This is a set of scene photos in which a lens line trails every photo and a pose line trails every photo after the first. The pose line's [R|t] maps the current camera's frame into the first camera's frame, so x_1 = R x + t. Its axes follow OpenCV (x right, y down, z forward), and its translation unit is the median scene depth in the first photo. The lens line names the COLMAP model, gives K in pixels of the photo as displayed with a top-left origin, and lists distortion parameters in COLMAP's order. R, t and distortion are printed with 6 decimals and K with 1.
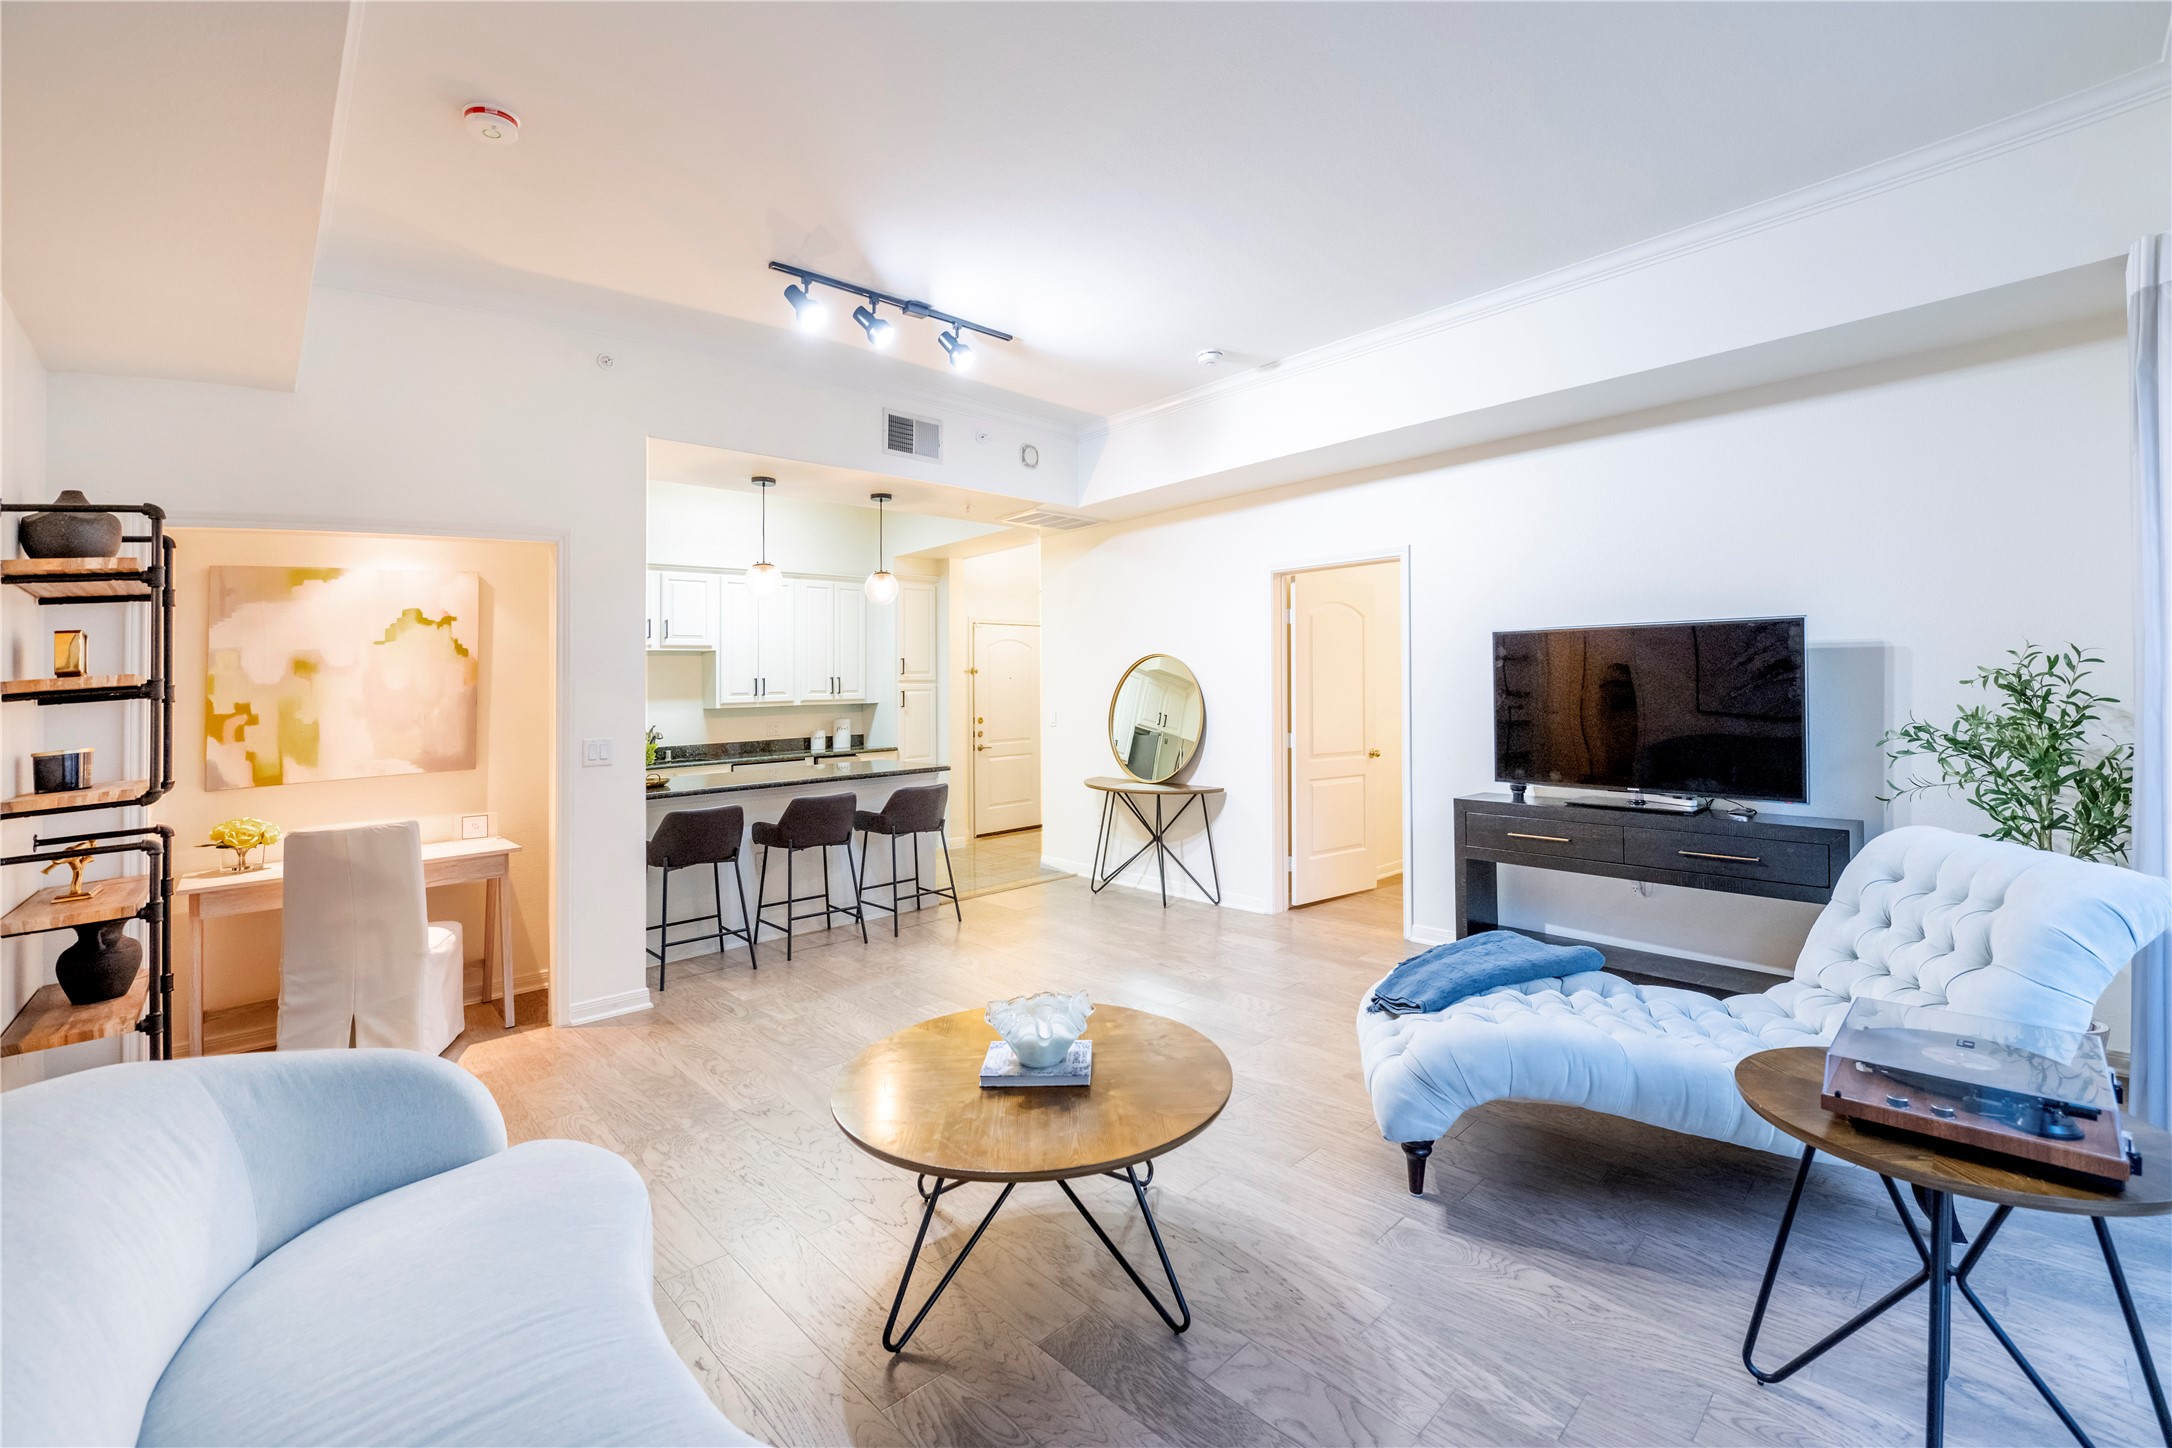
lens RADIAL K [[893.7, 0, 1086.0], [0, 893.7, 724.0], [0, 0, 1]] dist [0.000333, 0.000114]
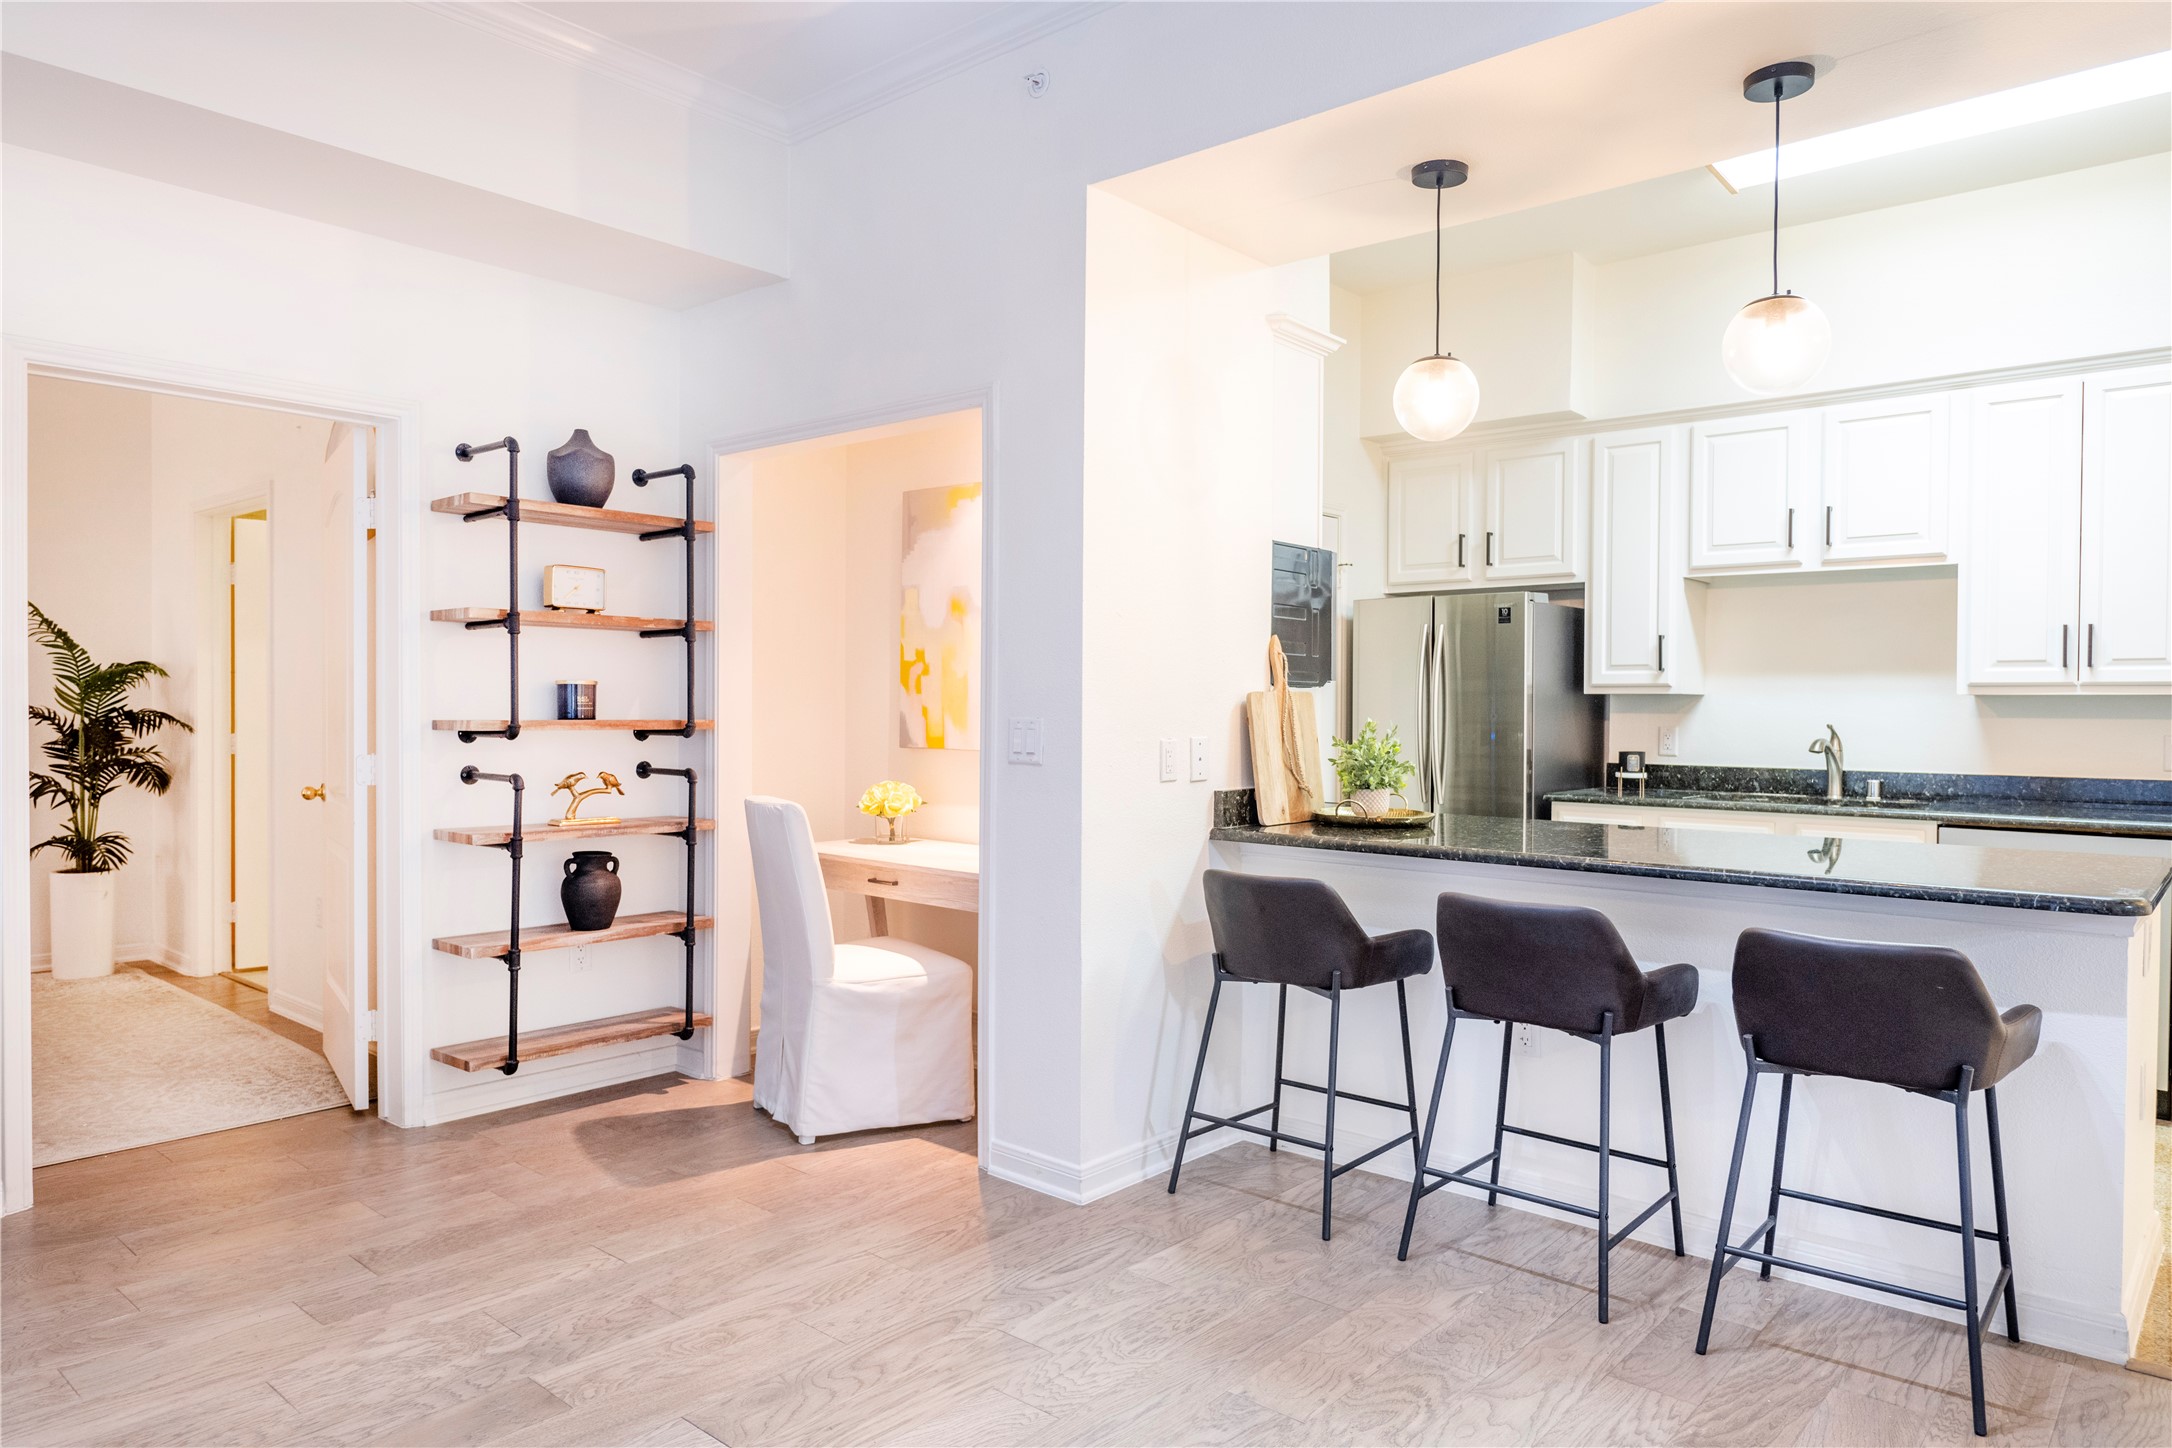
lens RADIAL K [[1362.2, 0, 1088.0], [0, 1362.2, 668.3], [0, 0, 1]] dist [-0.002380, -0.000731]
pose [[0.134958, 0.010623, -0.990794, 0.360399], [-0.054953, 0.998484, 0.003220, -0.017055], [0.989326, 0.054012, 0.135337, 0.917067]]
